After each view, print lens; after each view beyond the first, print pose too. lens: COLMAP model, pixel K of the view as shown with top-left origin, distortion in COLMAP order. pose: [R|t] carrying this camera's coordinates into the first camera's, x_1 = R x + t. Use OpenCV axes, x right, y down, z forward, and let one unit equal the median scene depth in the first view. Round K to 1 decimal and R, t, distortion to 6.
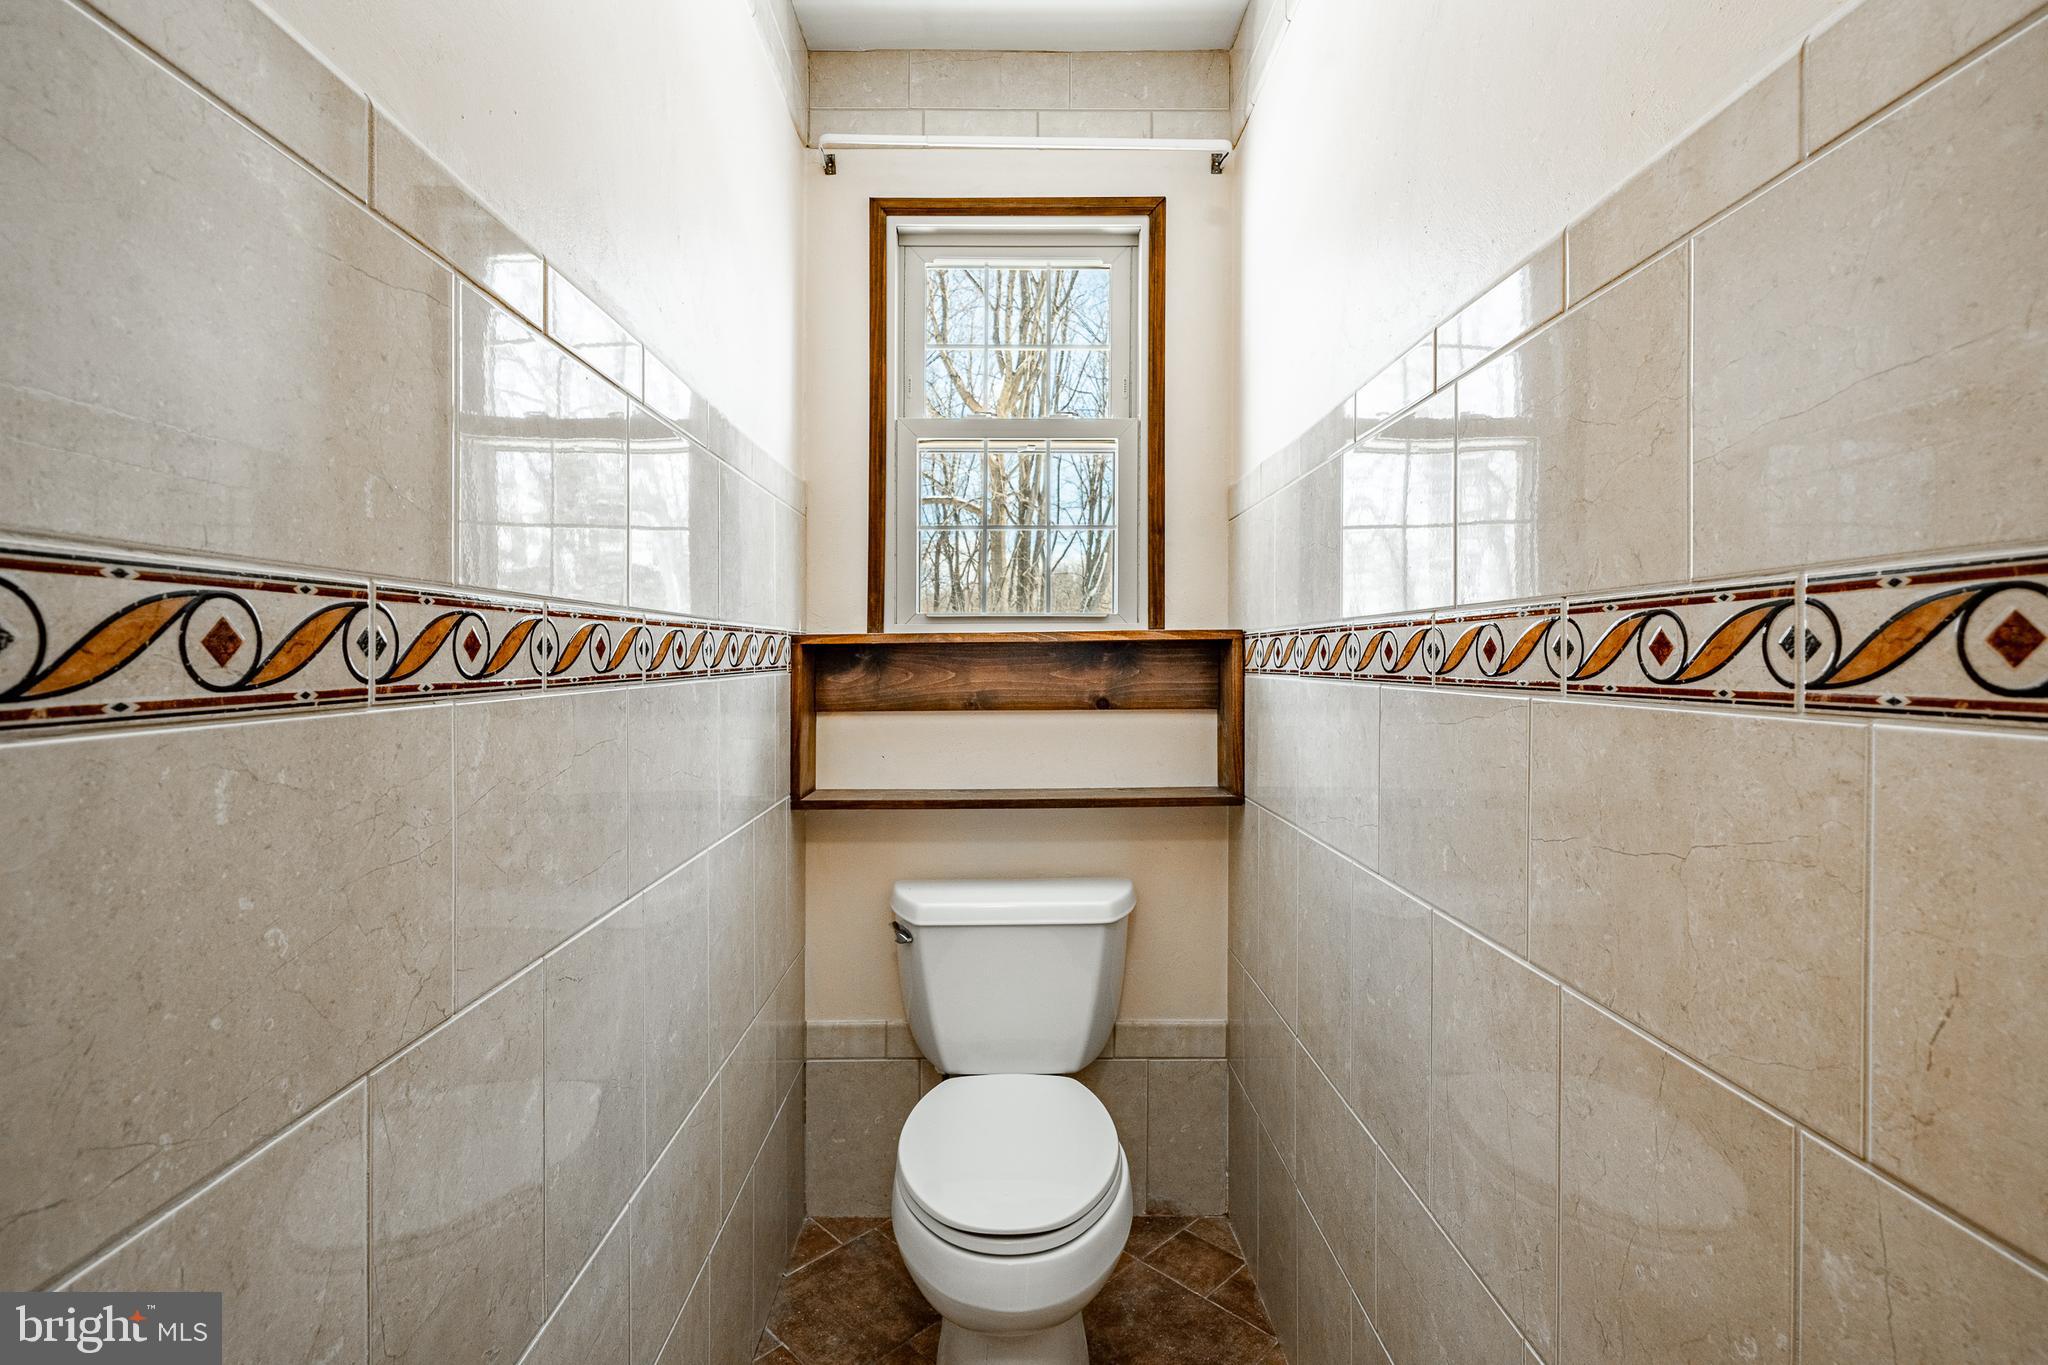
lens RADIAL K [[950.8, 0, 1023.5], [0, 950.8, 664.9], [0, 0, 1]] dist [0.002645, -0.001825]
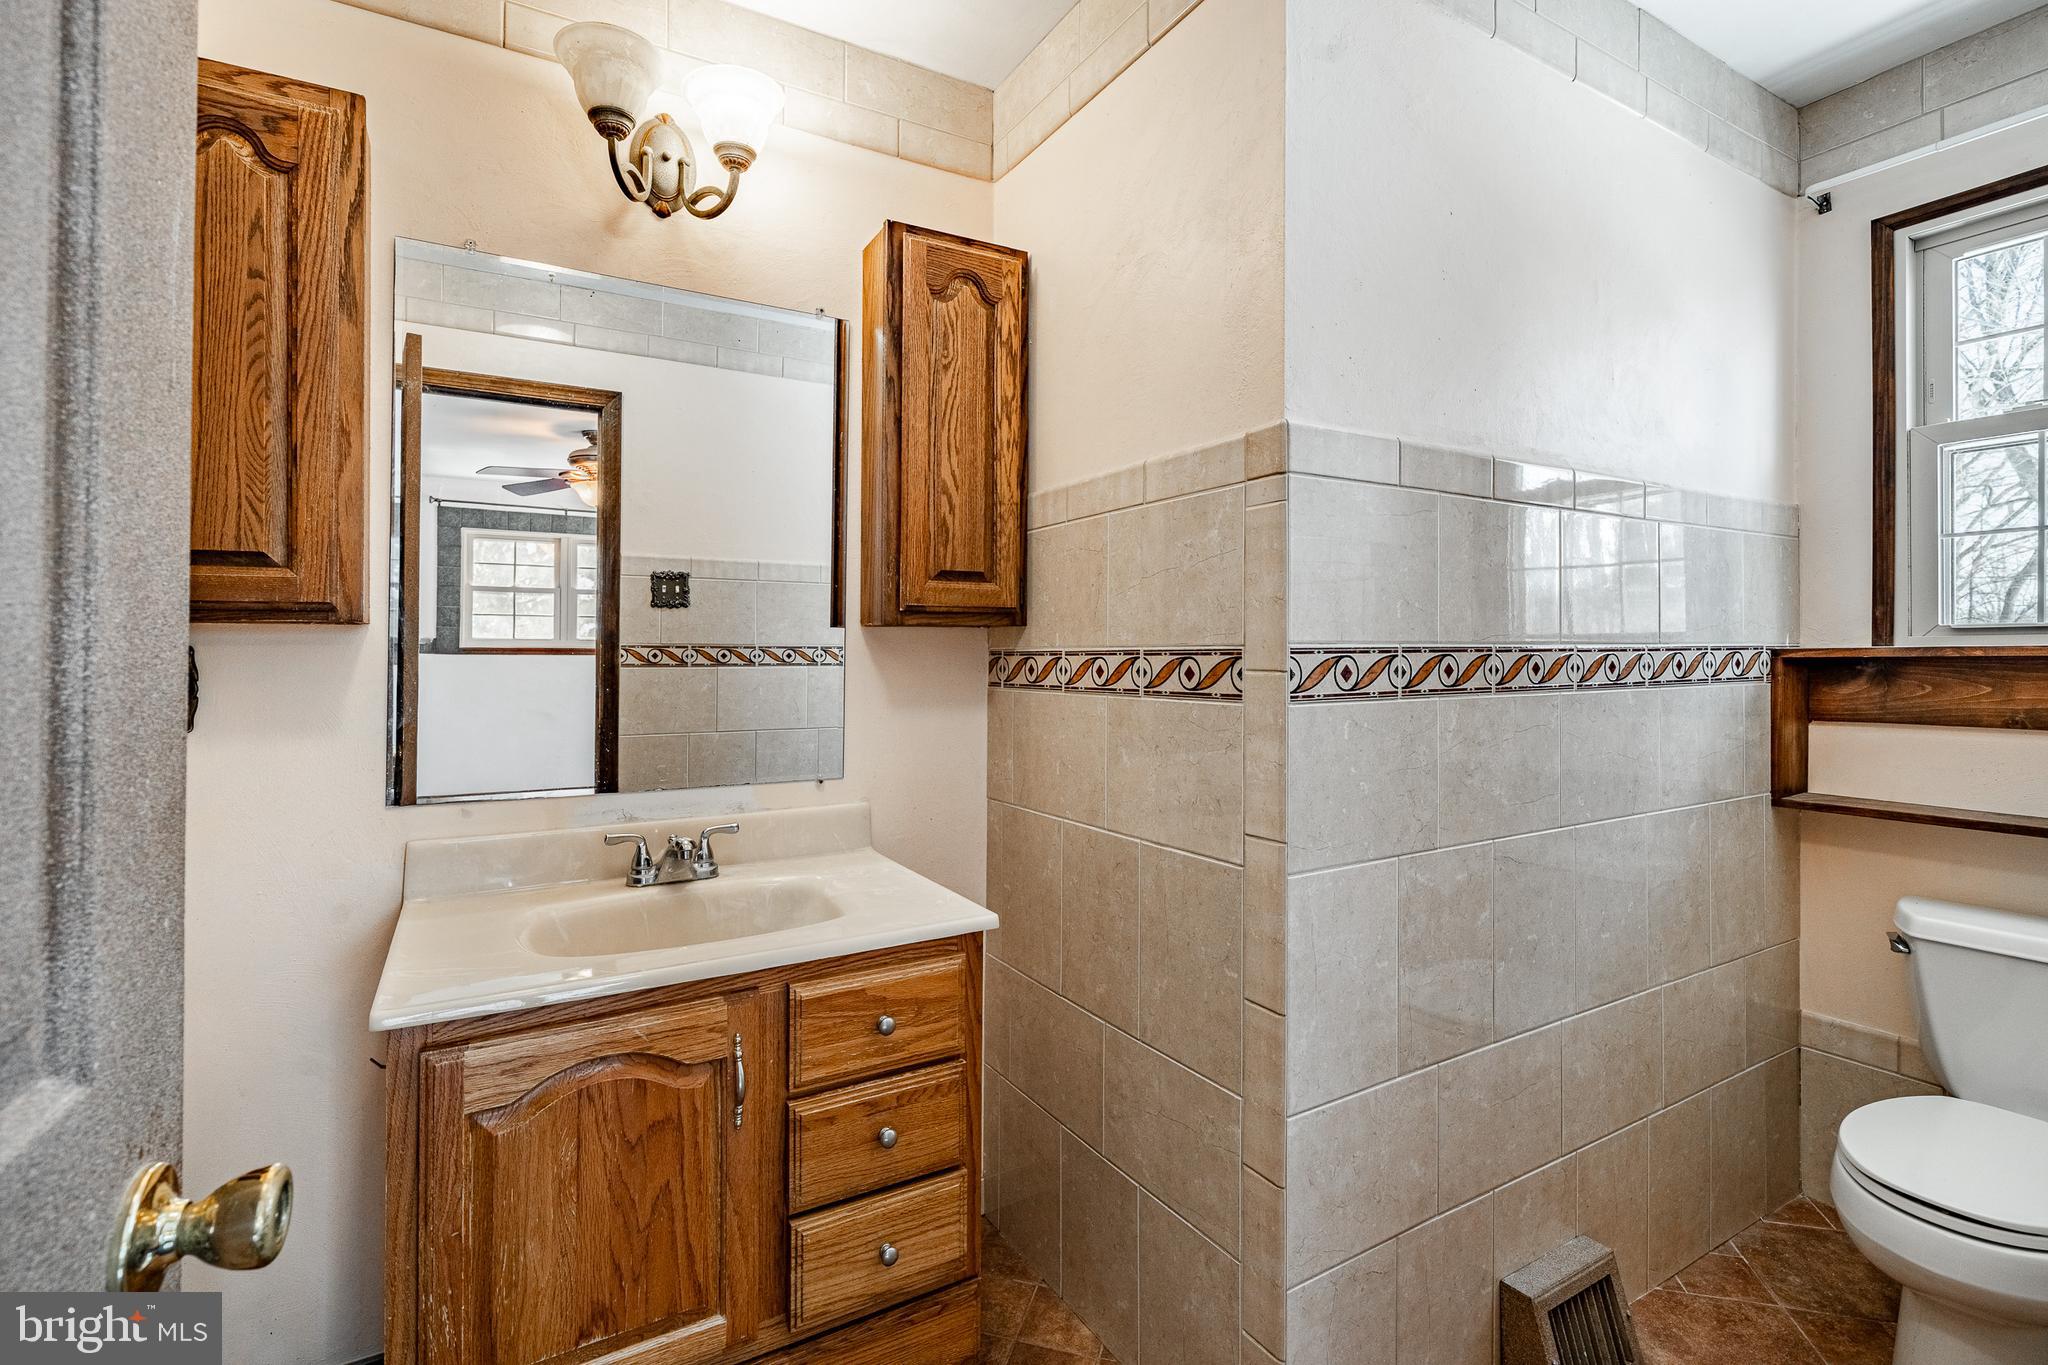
lens RADIAL K [[950.8, 0, 1023.3], [0, 950.8, 641.2], [0, 0, 1]] dist [0.002645, -0.001825]
pose [[0.496053, -0.007644, -0.868258, 0.277420], [-0.007247, 0.999890, -0.012943, -0.018919], [0.868262, 0.012713, 0.495943, -0.301629]]
